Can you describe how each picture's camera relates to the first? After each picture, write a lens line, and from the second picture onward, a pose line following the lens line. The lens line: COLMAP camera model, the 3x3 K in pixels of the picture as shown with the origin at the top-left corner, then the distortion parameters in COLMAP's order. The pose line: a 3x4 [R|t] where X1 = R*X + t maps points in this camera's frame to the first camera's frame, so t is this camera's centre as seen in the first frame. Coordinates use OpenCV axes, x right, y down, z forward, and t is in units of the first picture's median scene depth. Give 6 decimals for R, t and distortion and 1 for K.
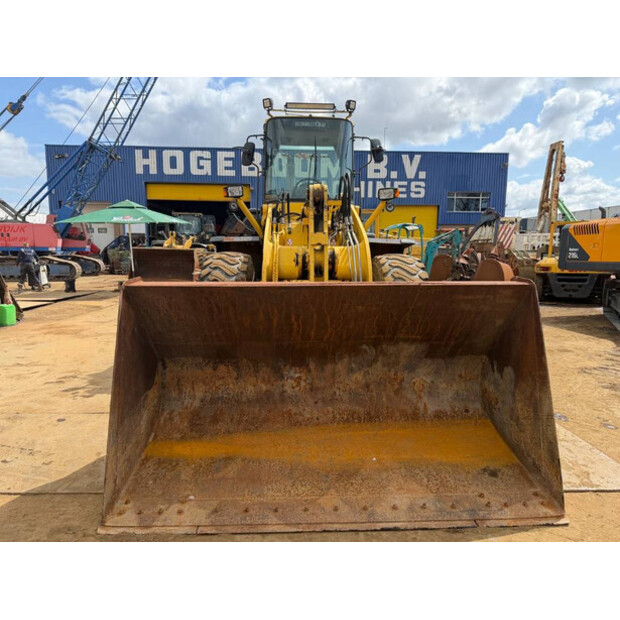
lens RADIAL K [[435.1, 0, 310.8], [0, 435.1, 312.7], [0, 0, 1]] dist [0.034254, -0.044983]
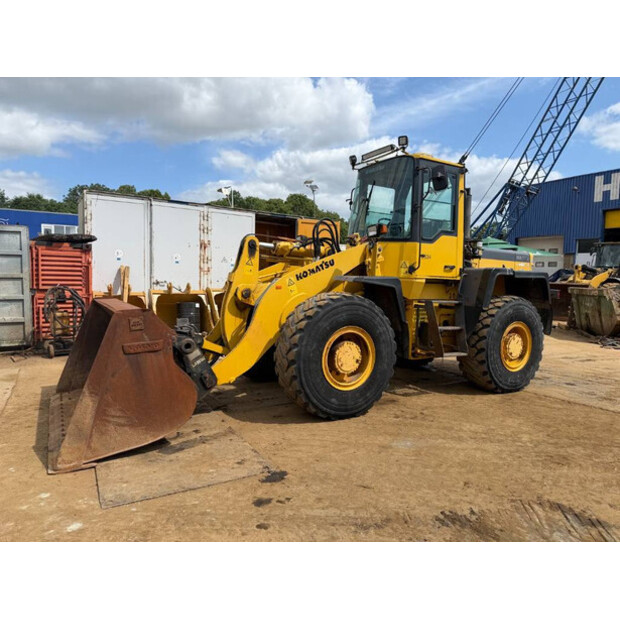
lens RADIAL K [[435.1, 0, 307.5], [0, 435.1, 311.5], [0, 0, 1]] dist [0.034254, -0.044983]
pose [[0.459697, 0.068136, -0.885458, 0.145807], [-0.136534, 0.990621, 0.005344, -0.011682], [0.877518, 0.118439, 0.464688, 0.066222]]
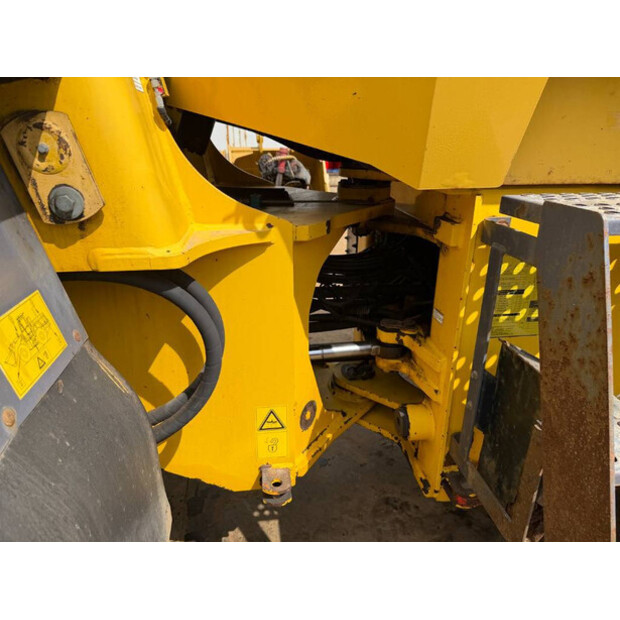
lens RADIAL K [[435.1, 0, 311.2], [0, 435.1, 310.2], [0, 0, 1]] dist [0.034254, -0.044983]
pose [[0.083597, 0.377187, -0.922357, 0.038648], [-0.123482, 0.922384, 0.366006, -0.022918], [0.988819, 0.083297, 0.123684, 0.170048]]
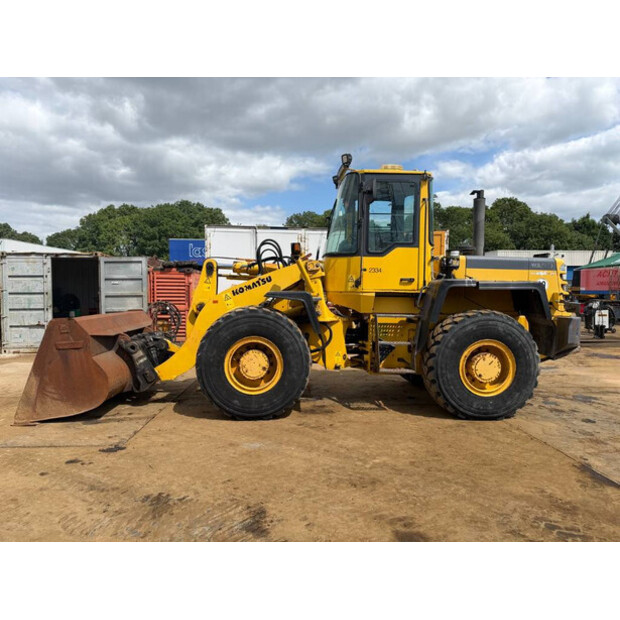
lens RADIAL K [[435.1, 0, 308.6], [0, 435.1, 307.0], [0, 0, 1]] dist [0.034254, -0.044983]
pose [[0.002556, 0.032761, -0.999460, 0.182576], [-0.137659, 0.989959, 0.032098, -0.025678], [0.990476, 0.137503, 0.007040, 0.156631]]
